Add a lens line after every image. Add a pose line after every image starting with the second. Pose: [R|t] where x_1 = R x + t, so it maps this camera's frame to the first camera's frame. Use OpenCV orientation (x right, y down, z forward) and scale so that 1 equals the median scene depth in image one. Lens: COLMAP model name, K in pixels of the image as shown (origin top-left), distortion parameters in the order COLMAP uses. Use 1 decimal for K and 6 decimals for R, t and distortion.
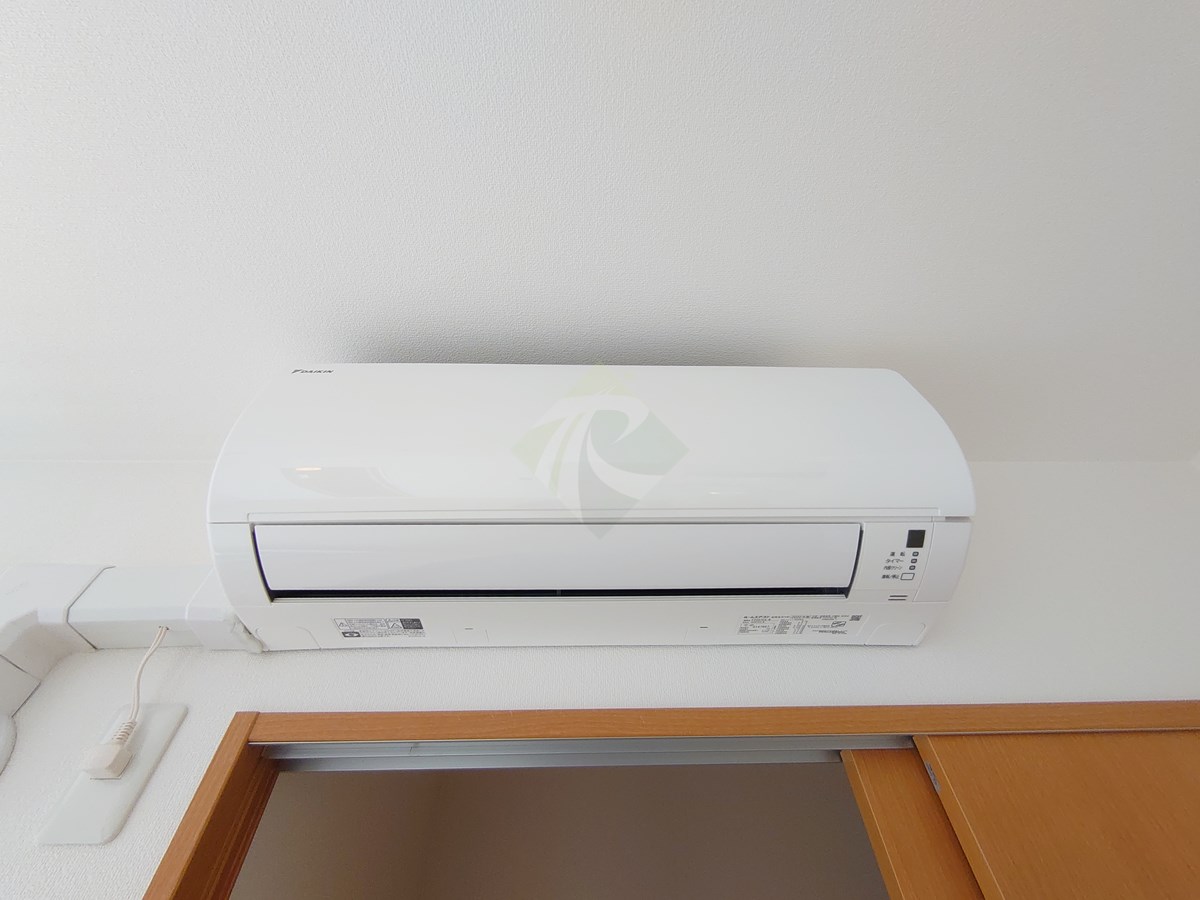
lens RADIAL K [[501.8, 0, 600.0], [0, 501.8, 450.0], [0, 0, 1]] dist [0.011666, -0.011917]
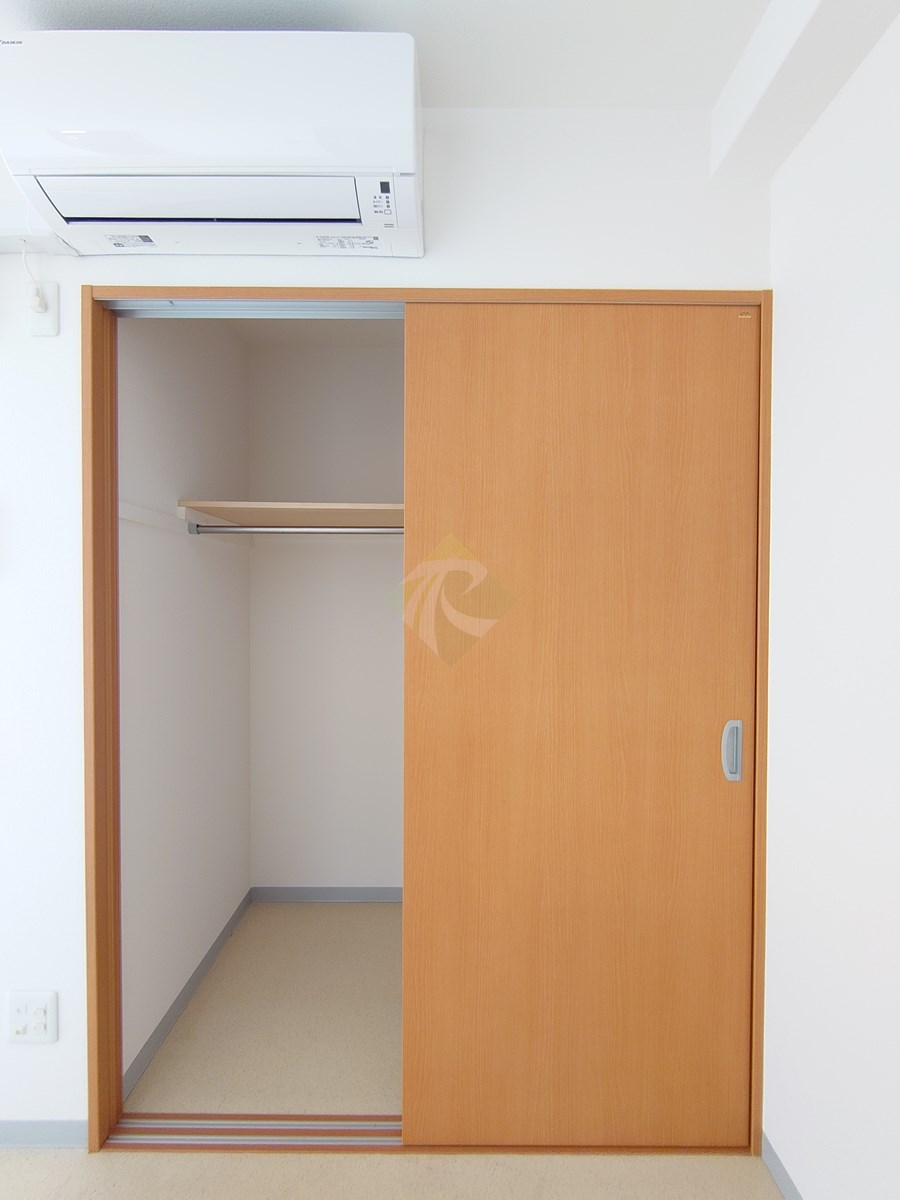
lens RADIAL K [[501.8, 0, 450.0], [0, 501.8, 600.0], [0, 0, 1]] dist [0.011666, -0.011917]
pose [[0.999130, 0.034833, -0.022921, 0.930560], [-0.003277, 0.613581, 0.789625, -0.344503], [0.041569, -0.788863, 0.613161, -1.288849]]
